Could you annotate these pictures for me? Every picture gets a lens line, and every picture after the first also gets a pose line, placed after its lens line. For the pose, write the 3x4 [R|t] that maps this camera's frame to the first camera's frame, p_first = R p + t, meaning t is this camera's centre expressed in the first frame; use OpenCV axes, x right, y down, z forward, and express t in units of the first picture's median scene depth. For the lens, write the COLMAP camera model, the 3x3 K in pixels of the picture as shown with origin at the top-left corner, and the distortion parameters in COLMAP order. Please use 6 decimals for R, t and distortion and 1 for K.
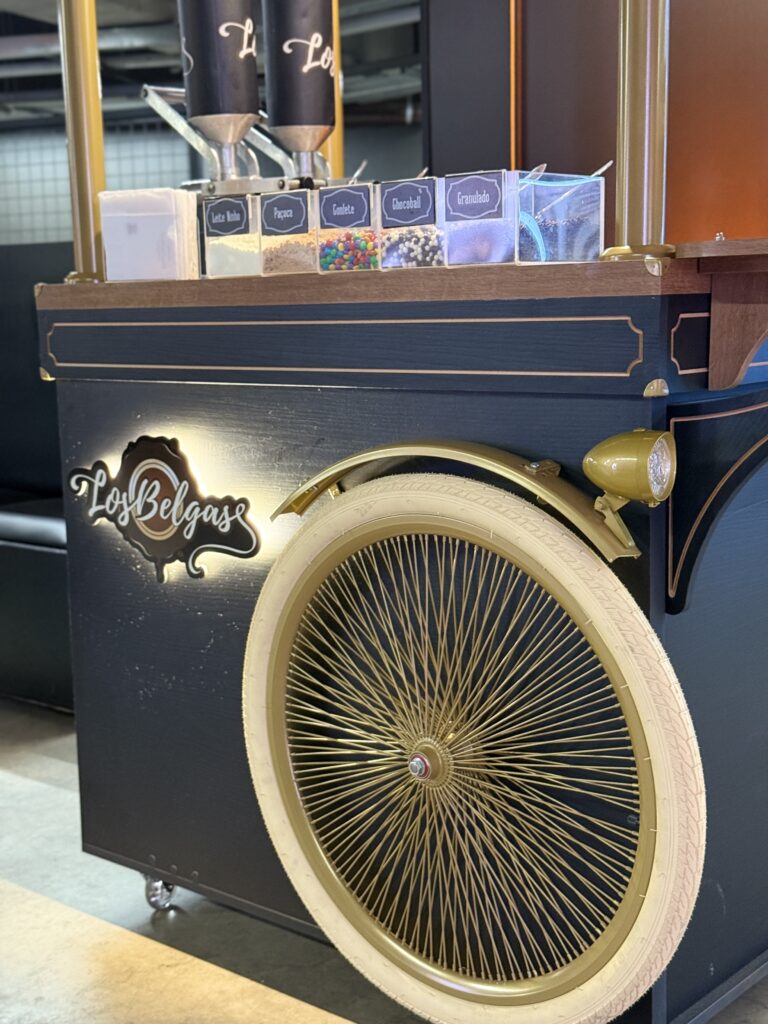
lens RADIAL K [[1454.9, 0, 384.0], [0, 1454.9, 512.0], [0, 0, 1]] dist [0.137778, -0.001786]
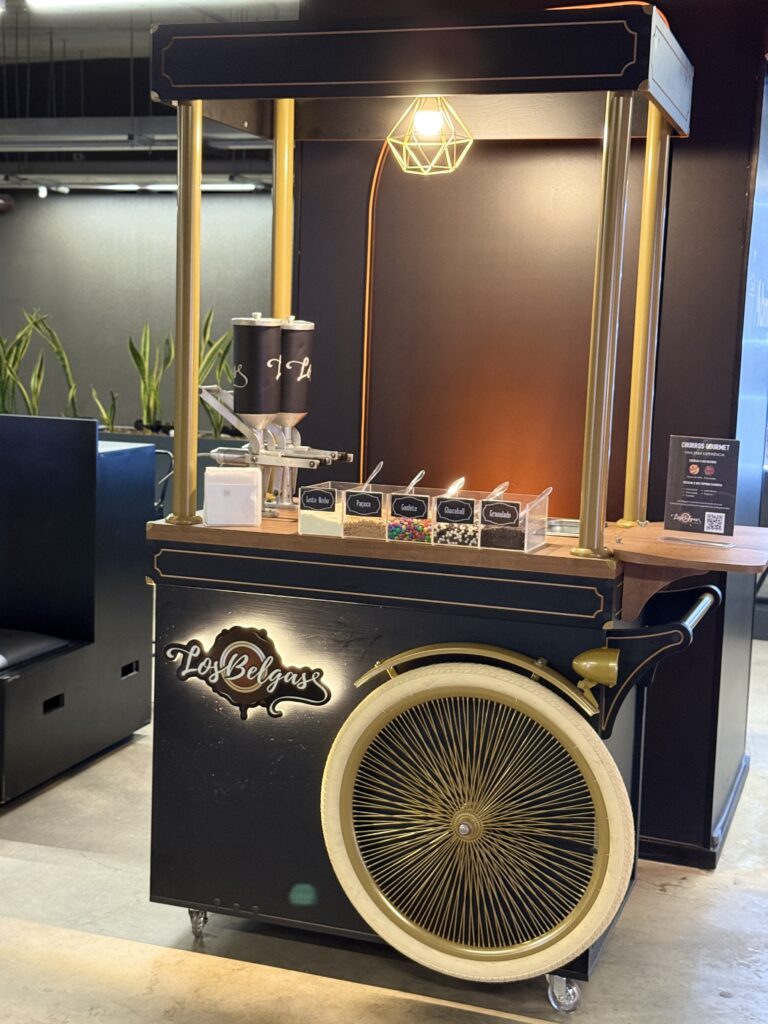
lens RADIAL K [[1454.9, 0, 384.0], [0, 1454.9, 512.0], [0, 0, 1]] dist [0.137778, -0.001786]
pose [[0.928263, 0.012082, 0.371727, -0.619271], [-0.003980, 0.999738, -0.022555, -0.144216], [-0.371902, 0.019458, 0.928068, -0.526551]]
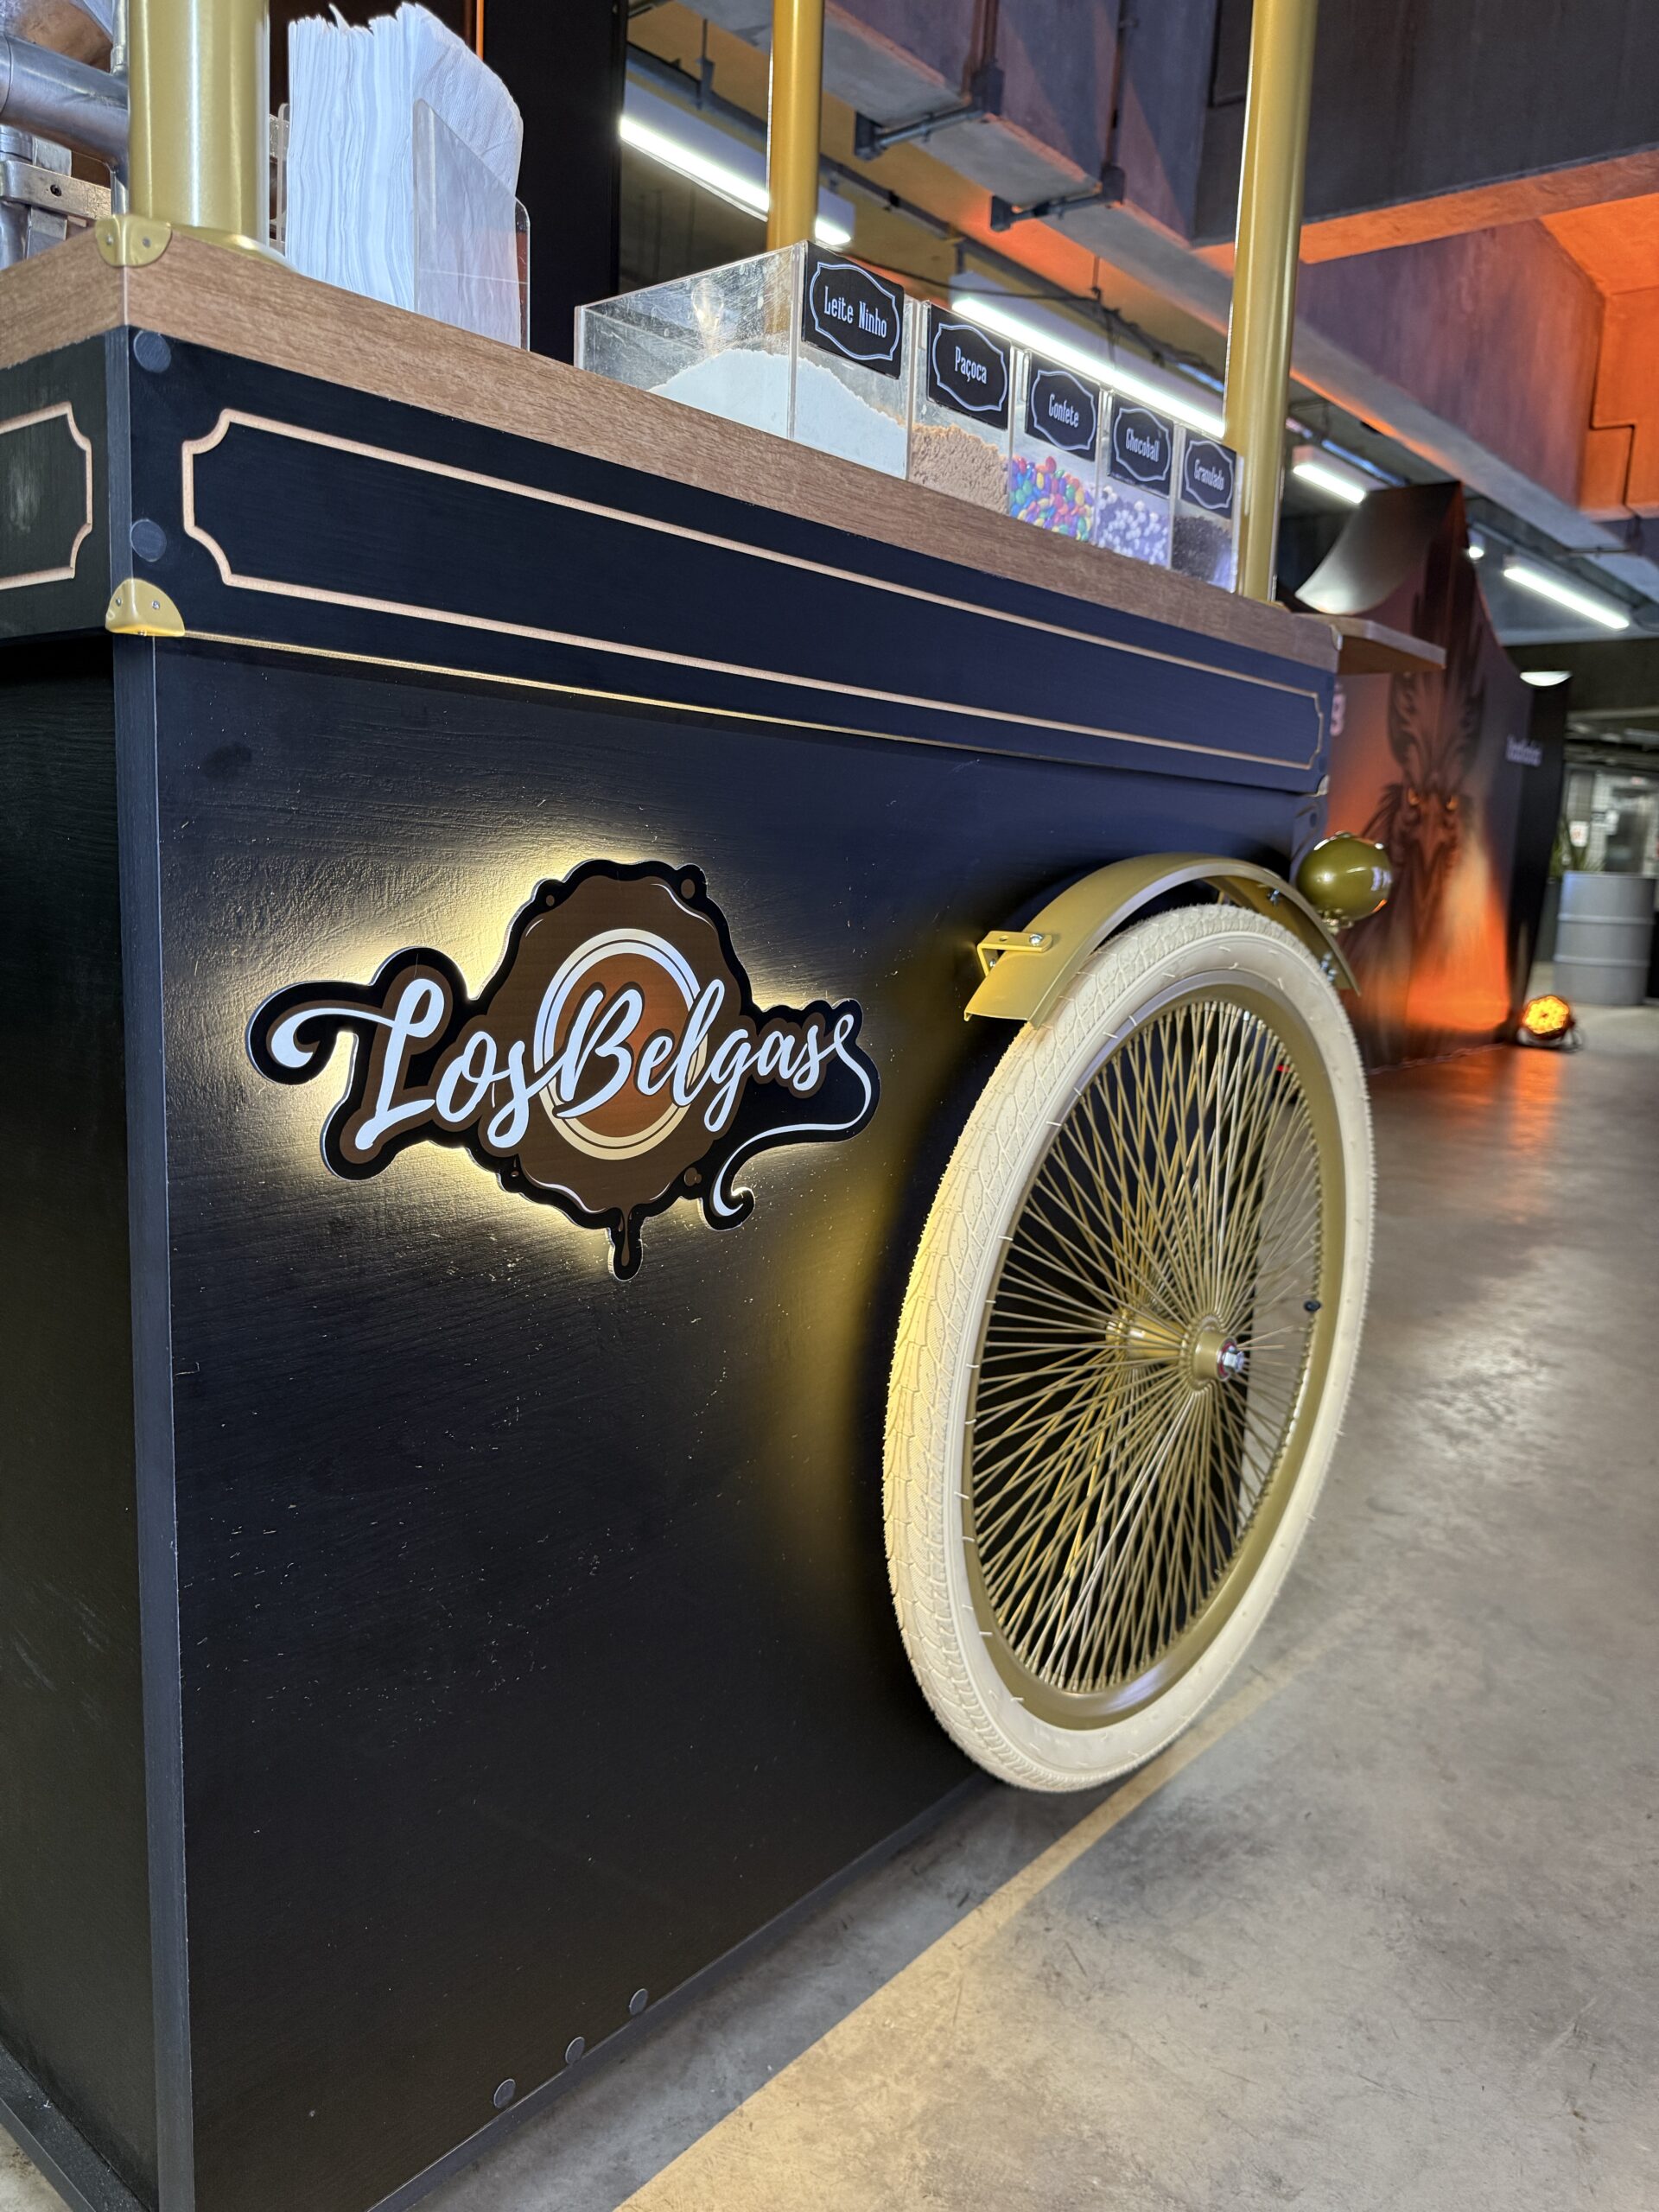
lens RADIAL K [[1586.3, 0, 829.5], [0, 1586.3, 1106.0], [0, 0, 1]] dist [0.012218, 0.000290]
pose [[-0.011808, -0.131471, 0.991250, -0.551757], [0.101499, 0.986041, 0.131989, -0.040408], [-0.994766, 0.102170, 0.001701, 0.982431]]
